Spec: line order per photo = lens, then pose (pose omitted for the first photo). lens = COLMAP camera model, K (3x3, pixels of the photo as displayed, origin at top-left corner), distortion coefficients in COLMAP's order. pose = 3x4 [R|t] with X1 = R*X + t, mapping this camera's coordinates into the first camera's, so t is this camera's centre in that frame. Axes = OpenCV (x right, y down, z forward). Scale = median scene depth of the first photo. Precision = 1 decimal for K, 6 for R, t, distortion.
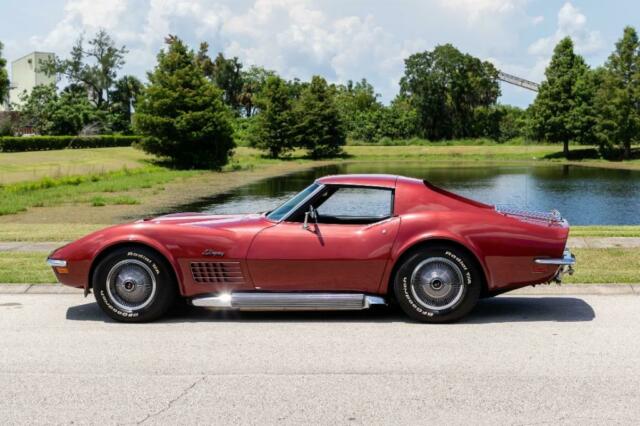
lens RADIAL K [[1124.1, 0, 320.0], [0, 1124.1, 213.0], [0, 0, 1]] dist [0.045413, 0.007230]
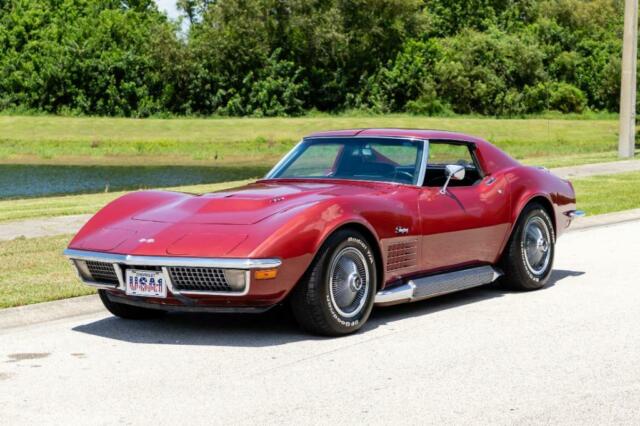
lens RADIAL K [[1606.1, 0, 320.0], [0, 1606.1, 213.0], [0, 0, 1]] dist [0.053245, 1.060257]
pose [[0.444867, -0.054626, 0.893929, -0.098653], [0.052224, 0.998022, 0.034998, -0.001590], [-0.894073, 0.031115, 0.446840, 0.049902]]
